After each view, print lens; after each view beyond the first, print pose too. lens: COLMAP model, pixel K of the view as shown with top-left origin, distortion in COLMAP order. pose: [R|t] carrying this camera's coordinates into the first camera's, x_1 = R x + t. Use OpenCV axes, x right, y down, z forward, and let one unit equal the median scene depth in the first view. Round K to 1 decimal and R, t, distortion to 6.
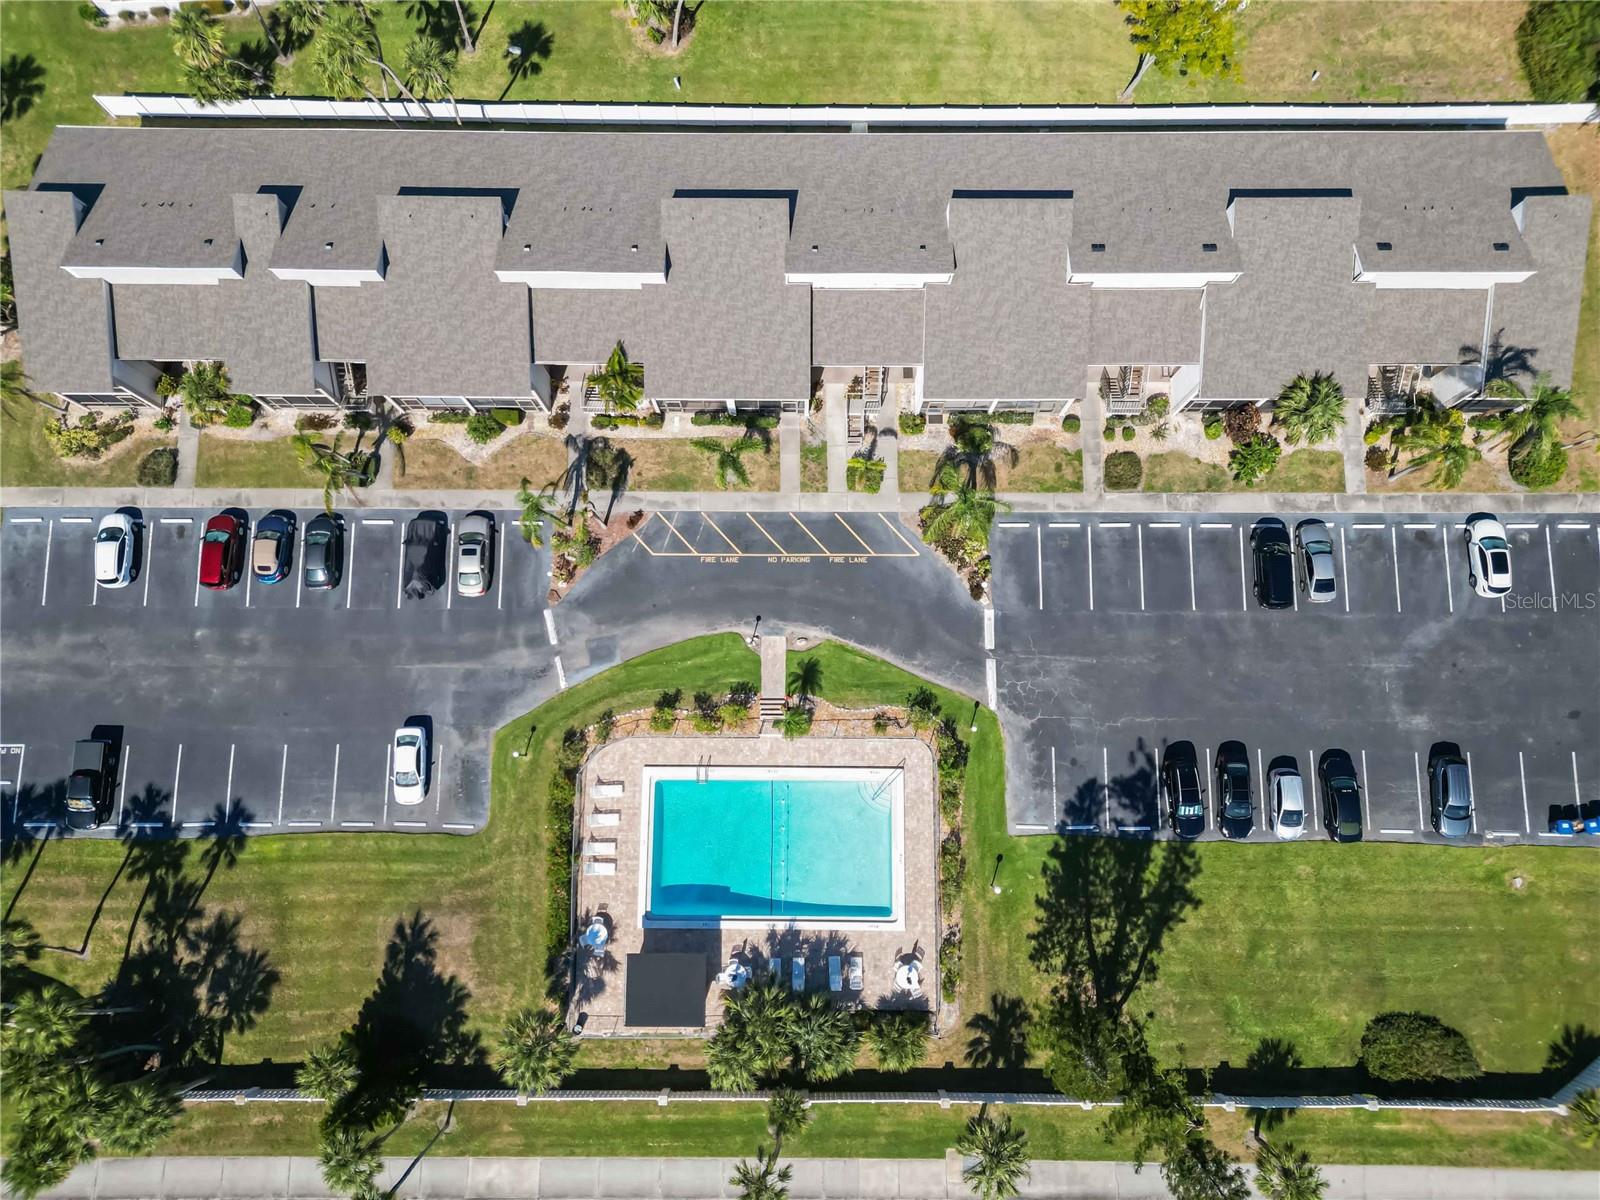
lens RADIAL K [[1113.5, 0, 795.7], [0, 1113.5, 598.1], [0, 0, 1]] dist [0.070434, -0.063365]
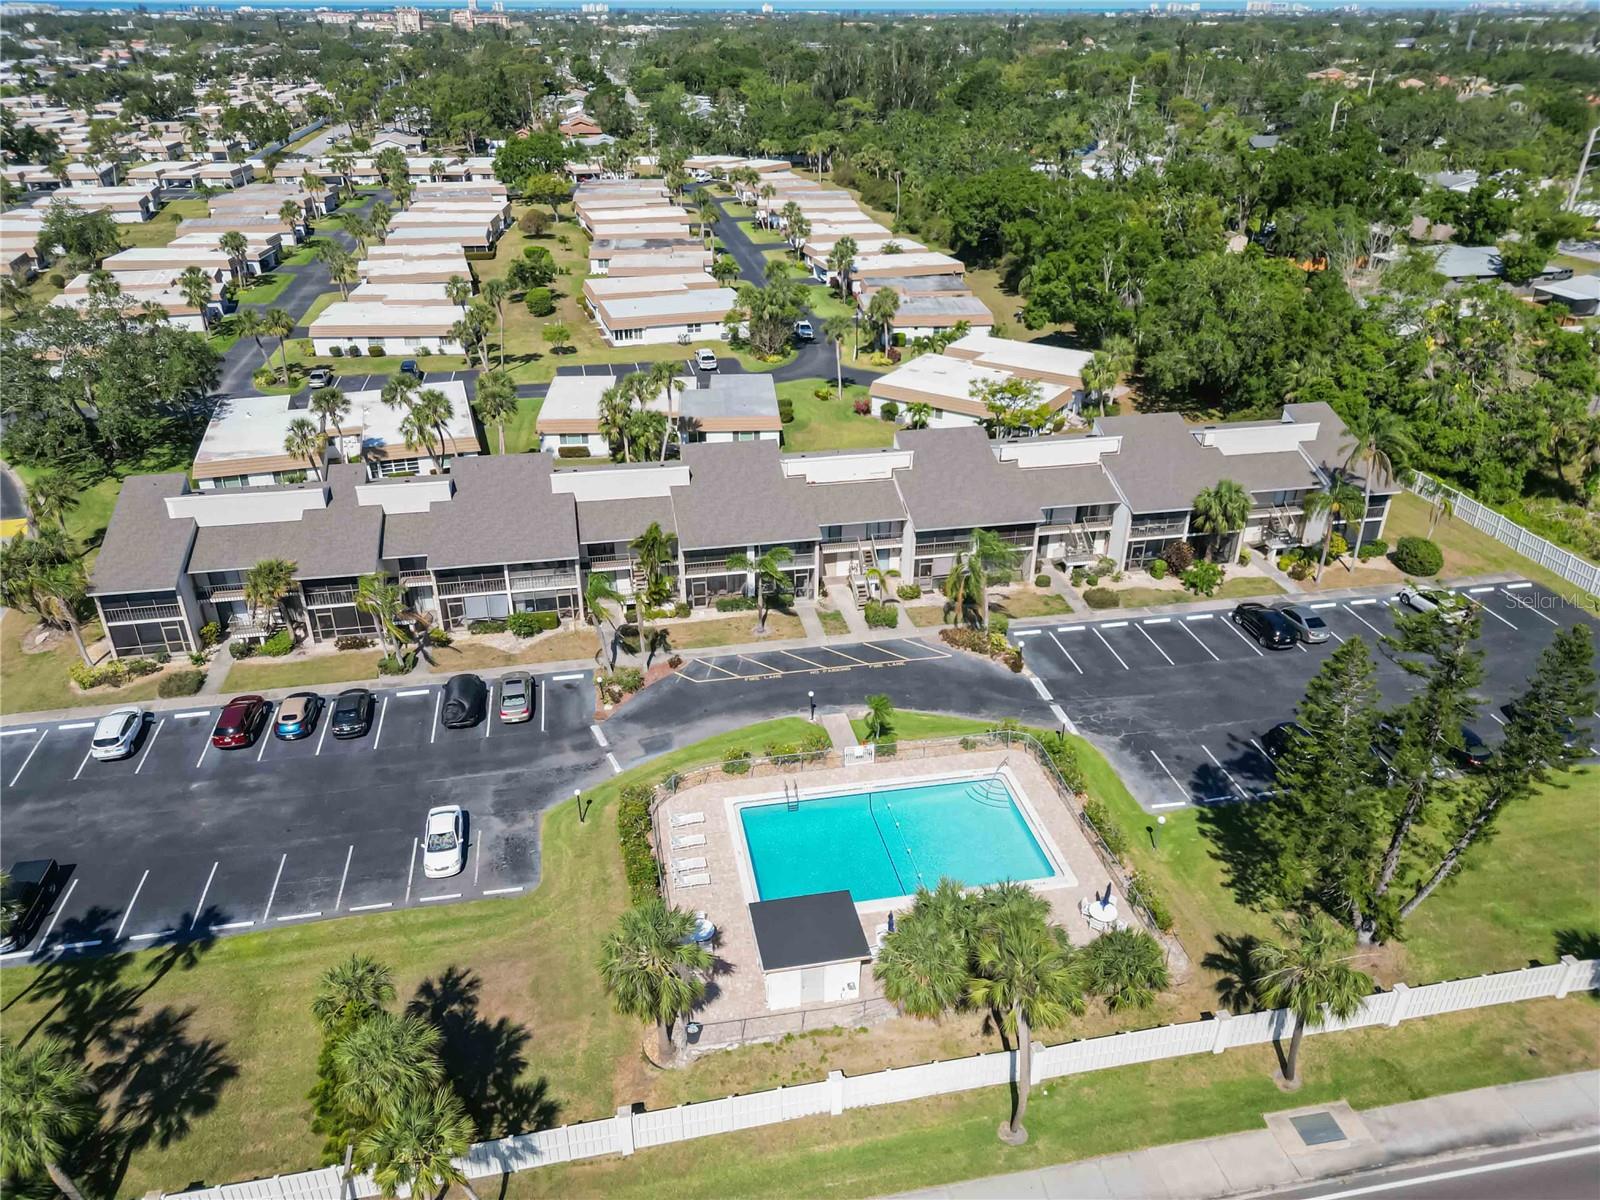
lens RADIAL K [[1120.5, 0, 795.0], [0, 1120.5, 595.7], [0, 0, 1]] dist [0.067593, -0.063700]
pose [[0.980580, -0.085176, 0.176659, -0.216316], [0.192321, 0.594072, -0.781084, 0.729467], [-0.038418, 0.799890, 0.598916, 0.336827]]
